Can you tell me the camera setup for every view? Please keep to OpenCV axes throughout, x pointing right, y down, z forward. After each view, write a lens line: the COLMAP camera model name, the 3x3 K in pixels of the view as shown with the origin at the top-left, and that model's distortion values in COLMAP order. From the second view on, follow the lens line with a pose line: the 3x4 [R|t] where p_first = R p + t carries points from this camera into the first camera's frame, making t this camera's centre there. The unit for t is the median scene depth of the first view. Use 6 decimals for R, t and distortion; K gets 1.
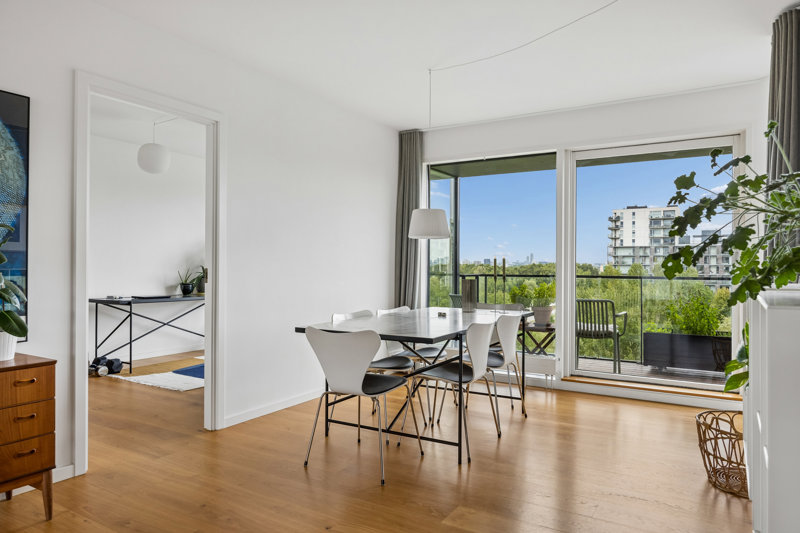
lens RADIAL K [[530.5, 0, 406.0], [0, 530.5, 261.2], [0, 0, 1]] dist [0.001187, 0.000342]
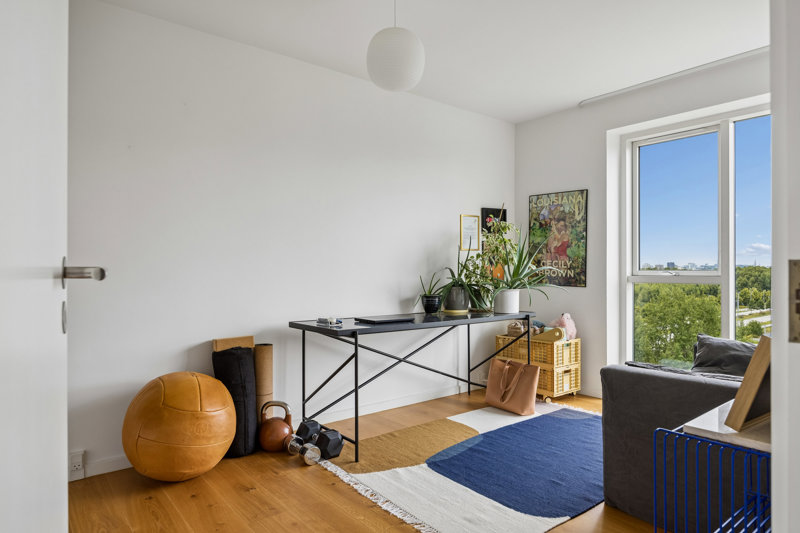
lens RADIAL K [[501.7, 0, 399.0], [0, 501.7, 269.7], [0, 0, 1]] dist [0.008631, 0.000414]
pose [[0.934404, -0.004216, -0.356191, -0.280167], [0.005750, 0.999978, 0.003249, 0.010720], [0.356169, -0.005084, 0.934408, 0.509597]]
